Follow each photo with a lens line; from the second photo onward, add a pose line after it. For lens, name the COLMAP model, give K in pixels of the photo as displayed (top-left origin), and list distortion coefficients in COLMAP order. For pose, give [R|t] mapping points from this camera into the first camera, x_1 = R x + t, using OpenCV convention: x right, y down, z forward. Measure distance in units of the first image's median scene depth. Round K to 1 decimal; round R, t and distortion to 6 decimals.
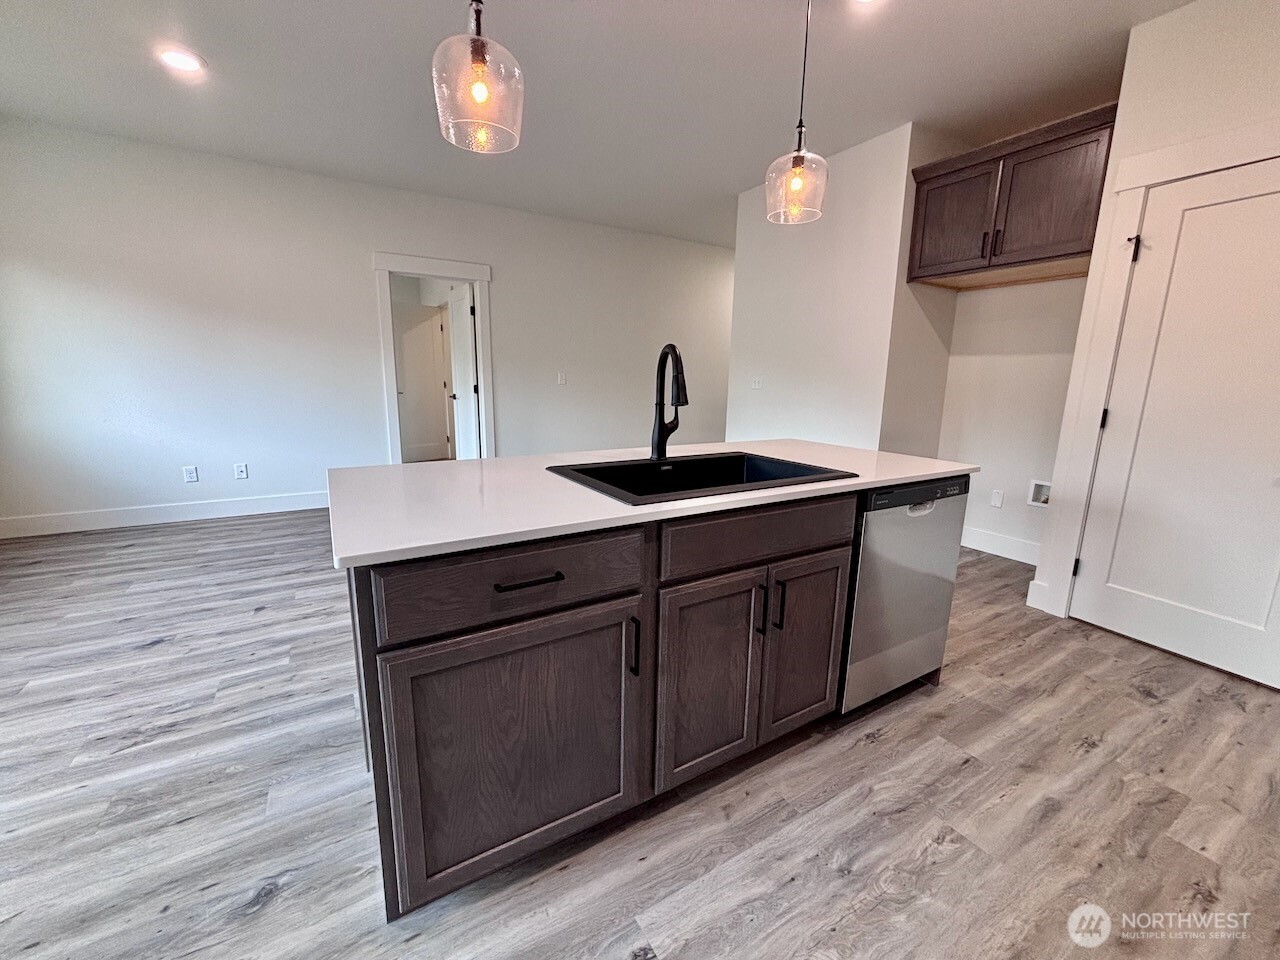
lens RADIAL K [[517.7, 0, 639.5], [0, 517.7, 478.9], [0, 0, 1]] dist [0.002485, -0.000519]
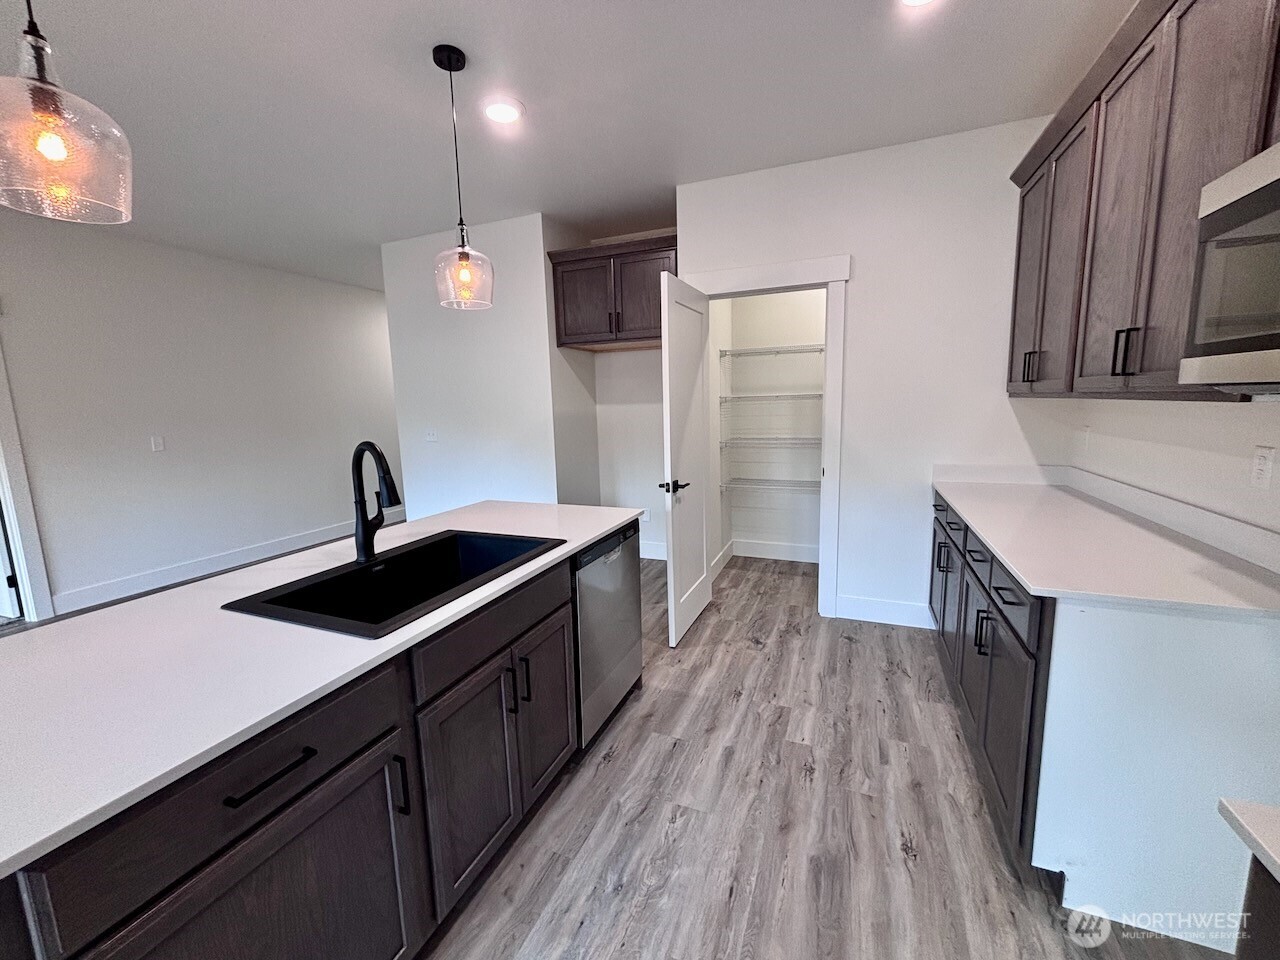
lens RADIAL K [[517.7, 0, 638.3], [0, 517.7, 480.5], [0, 0, 1]] dist [0.002485, -0.000519]
pose [[0.804881, -0.128313, 0.579398, -0.091904], [0.154615, 0.987967, 0.004008, -0.109100], [-0.572941, 0.086358, 0.815035, -0.045400]]
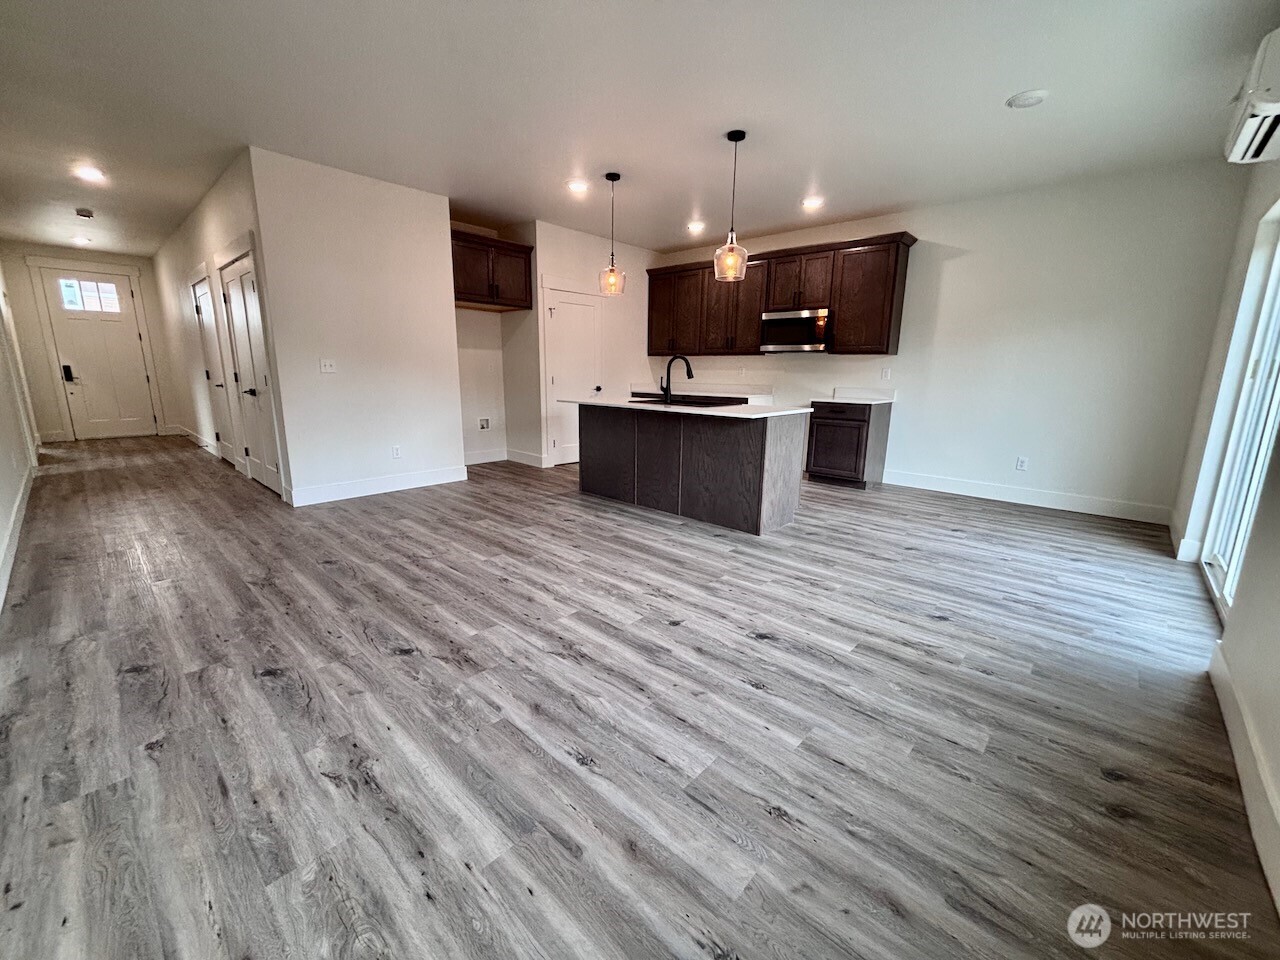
lens RADIAL K [[517.7, 0, 634.7], [0, 517.7, 476.3], [0, 0, 1]] dist [0.002485, -0.000519]
pose [[-0.275009, -0.216728, 0.936696, -2.220464], [0.165139, 0.949135, 0.268090, -0.380437], [-0.947153, 0.228412, -0.225230, 1.769631]]
